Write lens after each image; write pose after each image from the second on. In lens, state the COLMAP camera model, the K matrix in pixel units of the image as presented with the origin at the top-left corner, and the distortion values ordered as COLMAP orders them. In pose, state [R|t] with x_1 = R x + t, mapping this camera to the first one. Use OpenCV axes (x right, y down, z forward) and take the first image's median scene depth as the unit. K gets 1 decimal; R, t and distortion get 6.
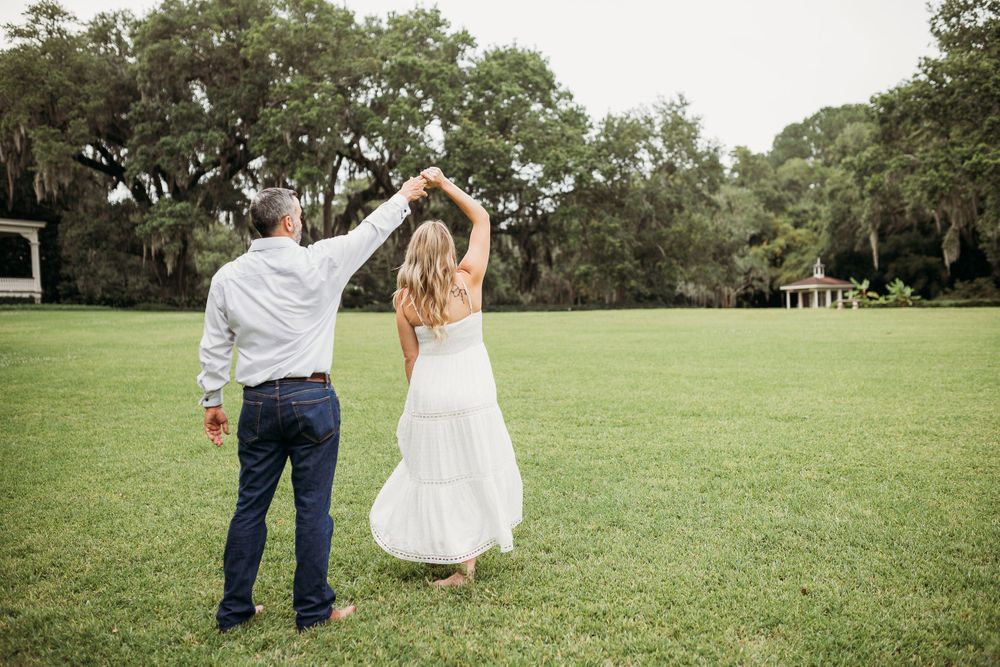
lens RADIAL K [[1007.7, 0, 500.0], [0, 1007.7, 332.7], [0, 0, 1]] dist [0.001791, 0.000000]
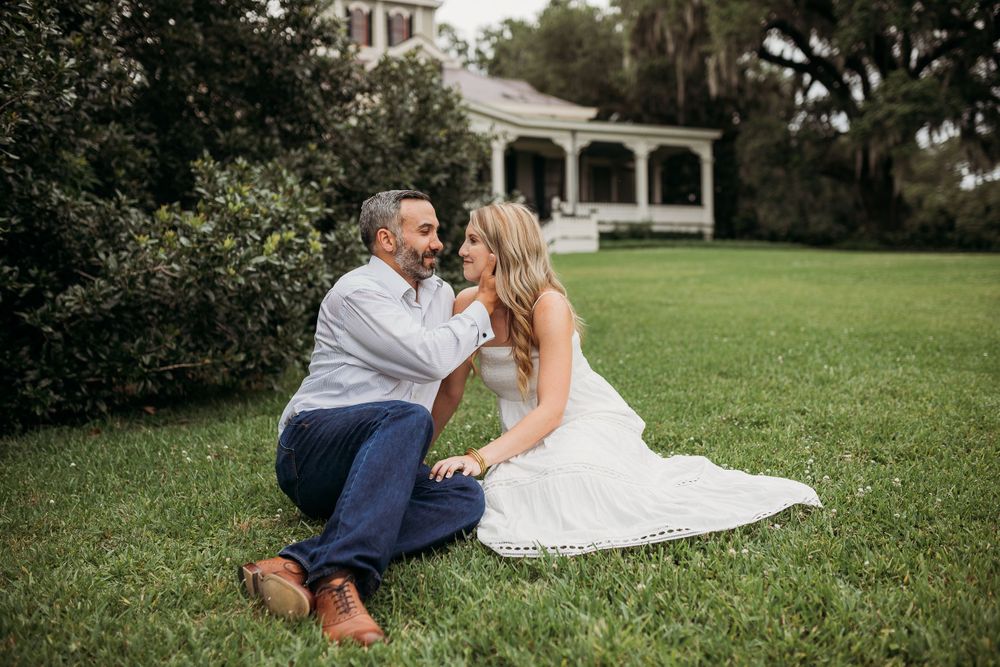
lens RADIAL K [[1007.7, 0, 500.3], [0, 1007.7, 333.7], [0, 0, 1]] dist [0.001791, 0.000000]
pose [[0.802855, 0.056535, -0.593488, -0.131914], [-0.022018, 0.997626, 0.065248, -0.004649], [0.595768, -0.039317, 0.802194, 0.300756]]
